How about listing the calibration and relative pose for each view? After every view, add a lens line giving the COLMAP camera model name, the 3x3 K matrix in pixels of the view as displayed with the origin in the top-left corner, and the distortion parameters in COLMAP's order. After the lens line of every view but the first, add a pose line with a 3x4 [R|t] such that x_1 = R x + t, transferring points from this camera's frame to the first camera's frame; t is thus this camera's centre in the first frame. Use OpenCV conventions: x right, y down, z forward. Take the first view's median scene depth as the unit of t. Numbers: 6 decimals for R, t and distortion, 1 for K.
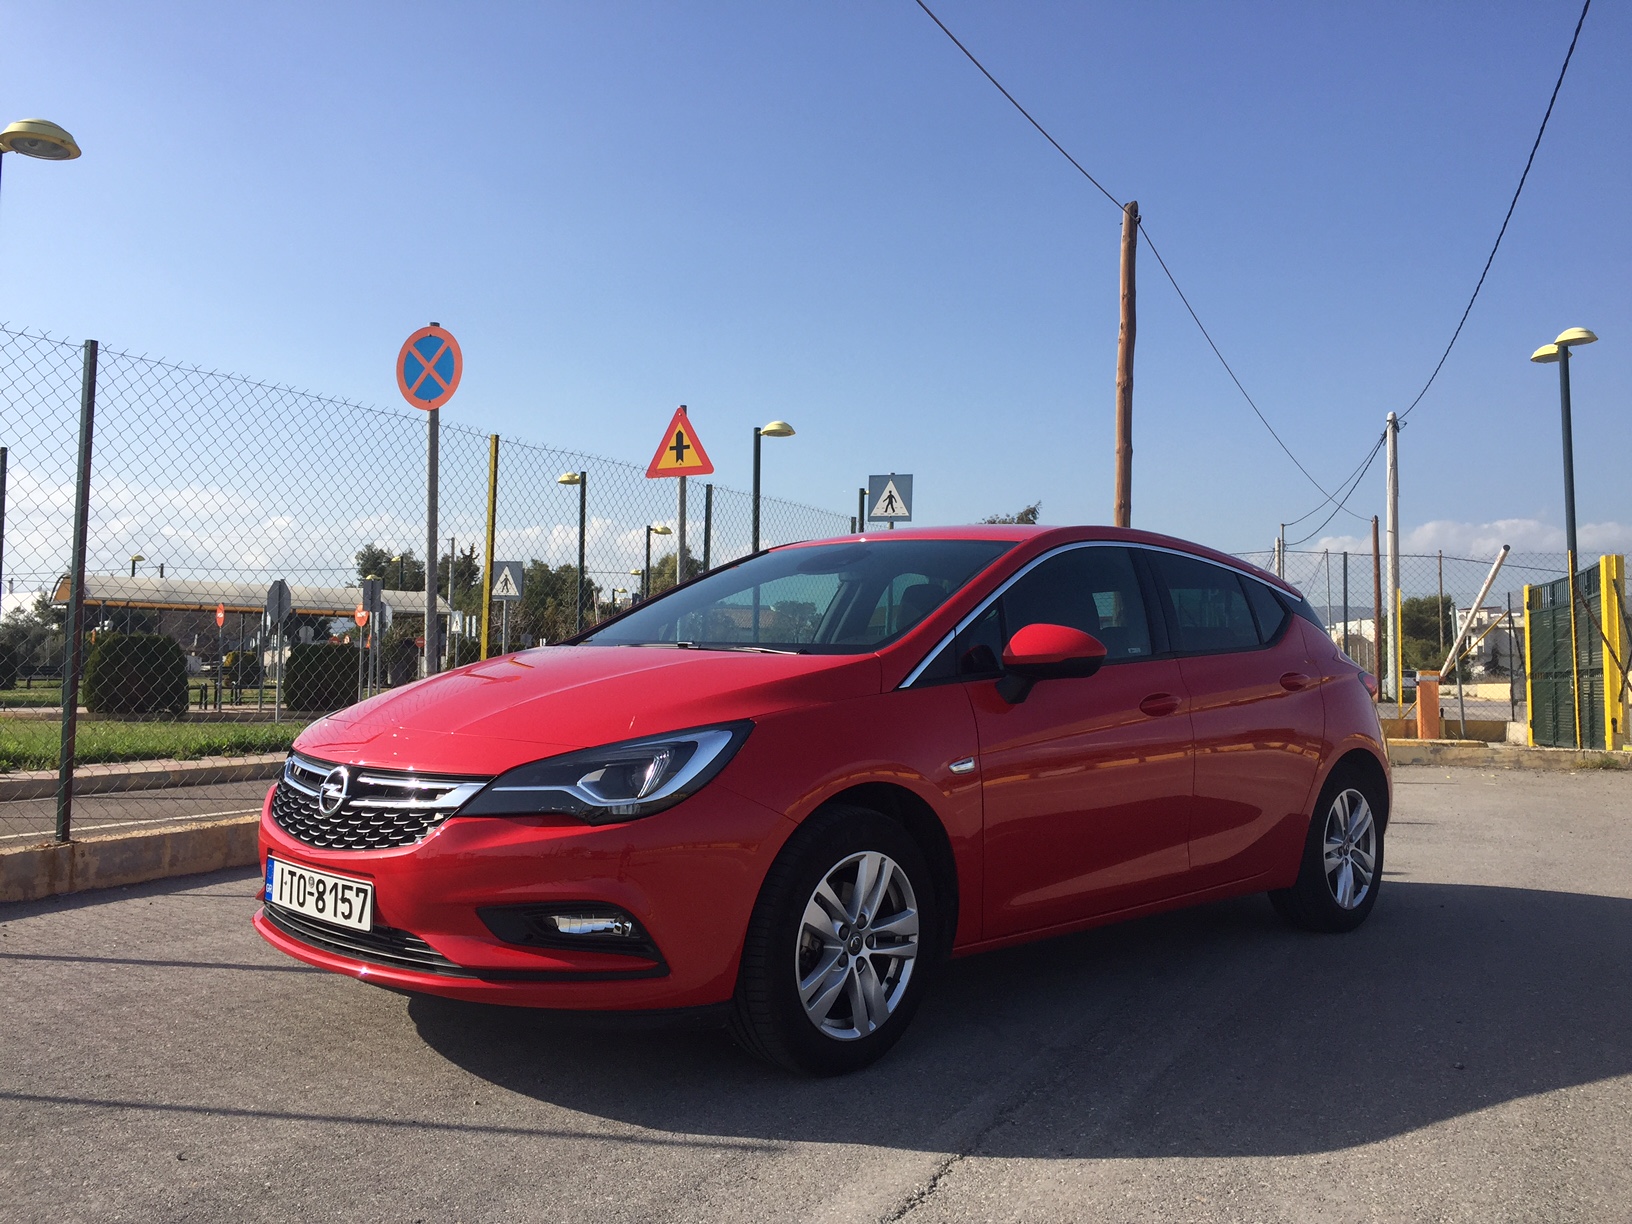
lens RADIAL K [[1391.5, 0, 818.5], [0, 1391.5, 590.3], [0, 0, 1]] dist [0.070127, -0.105669]
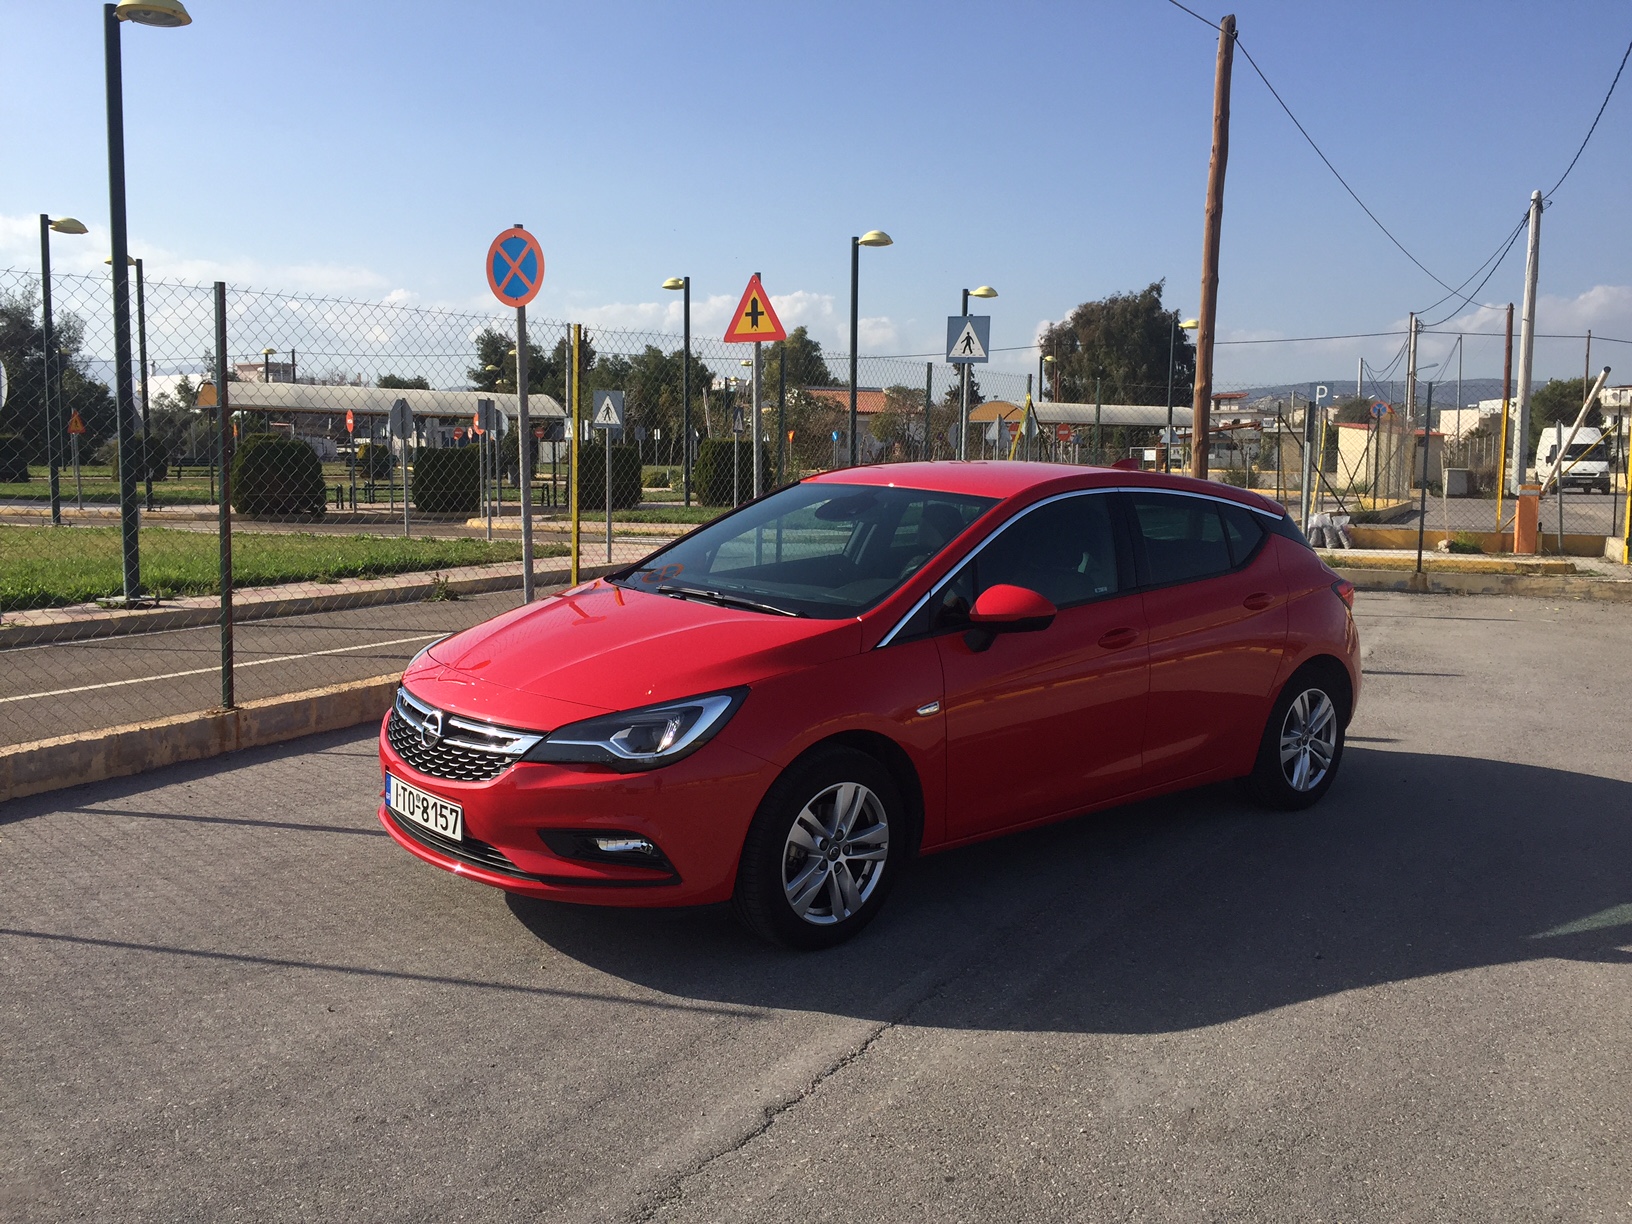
lens RADIAL K [[1391.5, 0, 815.1], [0, 1391.5, 596.5], [0, 0, 1]] dist [0.070127, -0.105669]
pose [[0.996302, 0.011360, -0.085168, 0.039002], [0.002661, 0.986667, 0.162733, -0.062831], [0.085882, -0.162357, 0.982987, -0.073991]]
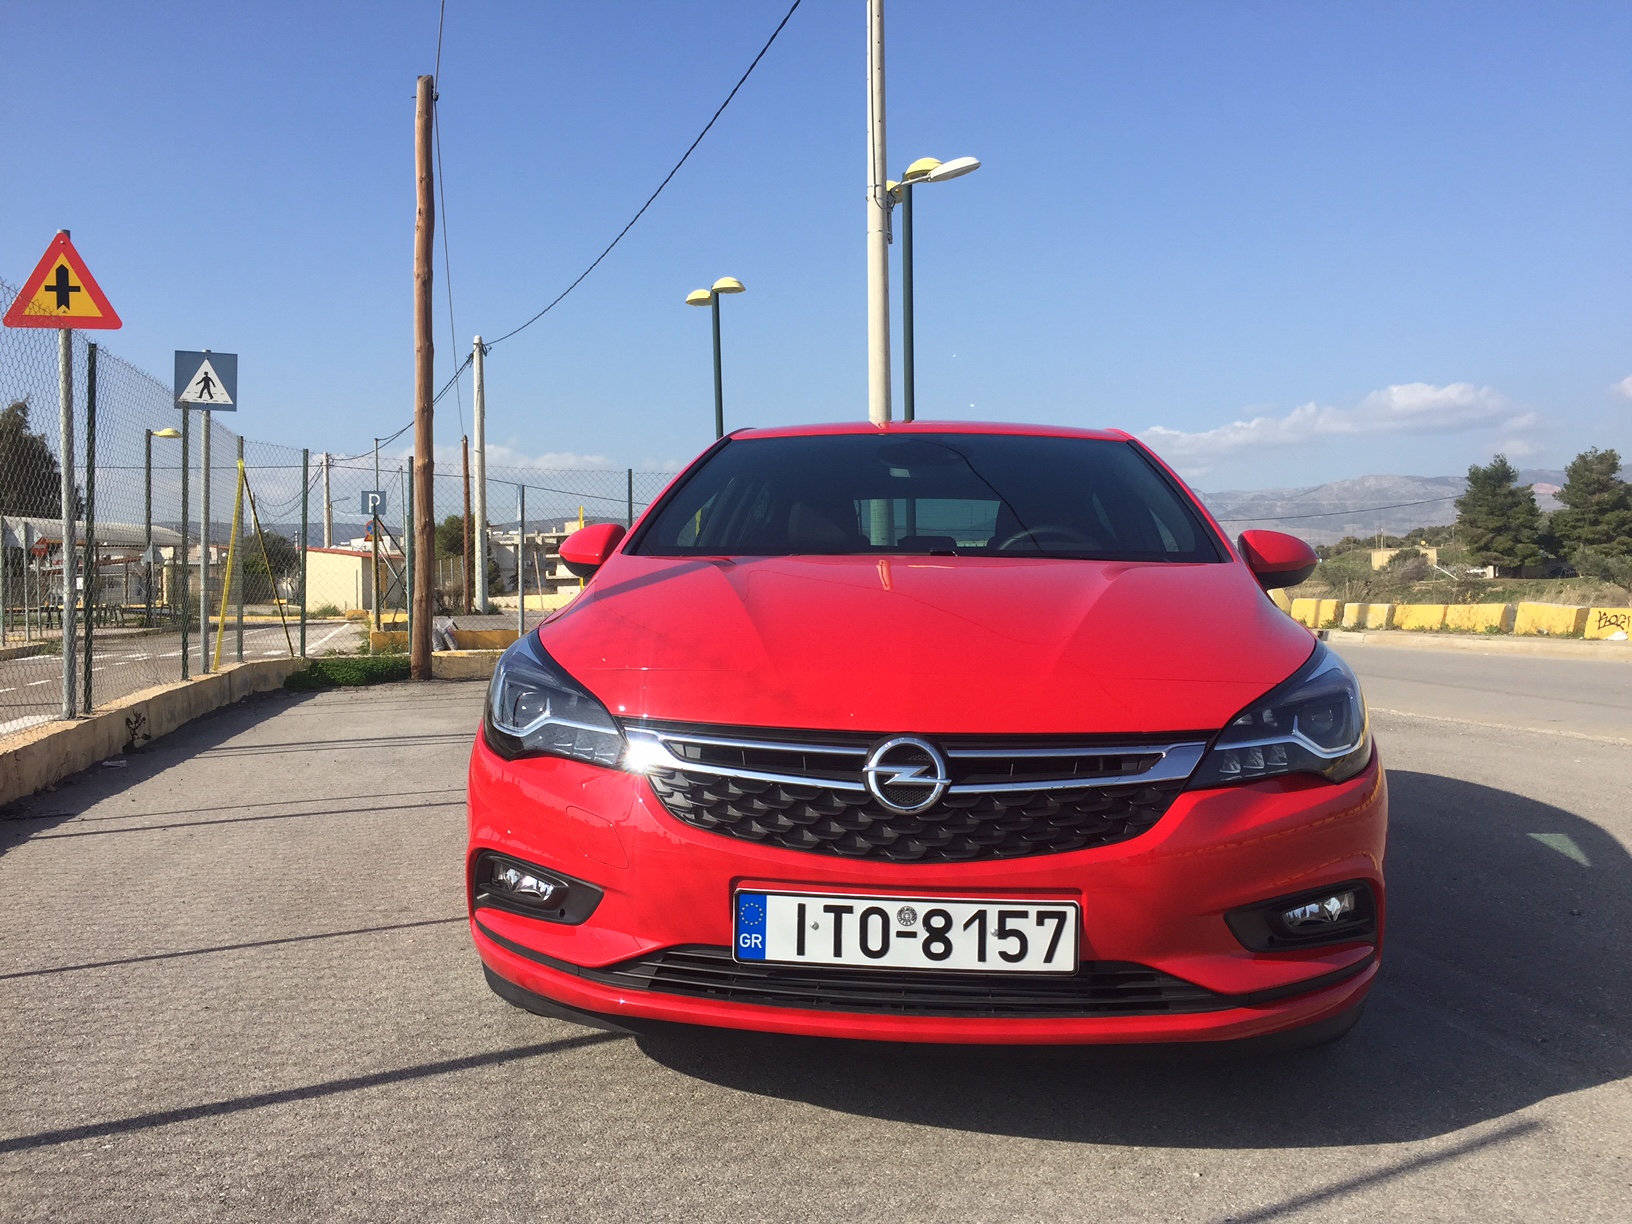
lens RADIAL K [[1391.5, 0, 813.0], [0, 1391.5, 596.8], [0, 0, 1]] dist [0.070127, -0.105669]
pose [[0.774369, -0.018671, 0.632458, -0.264192], [-0.022051, 0.998161, 0.056466, 0.007984], [-0.632350, -0.057672, 0.772533, 0.176654]]
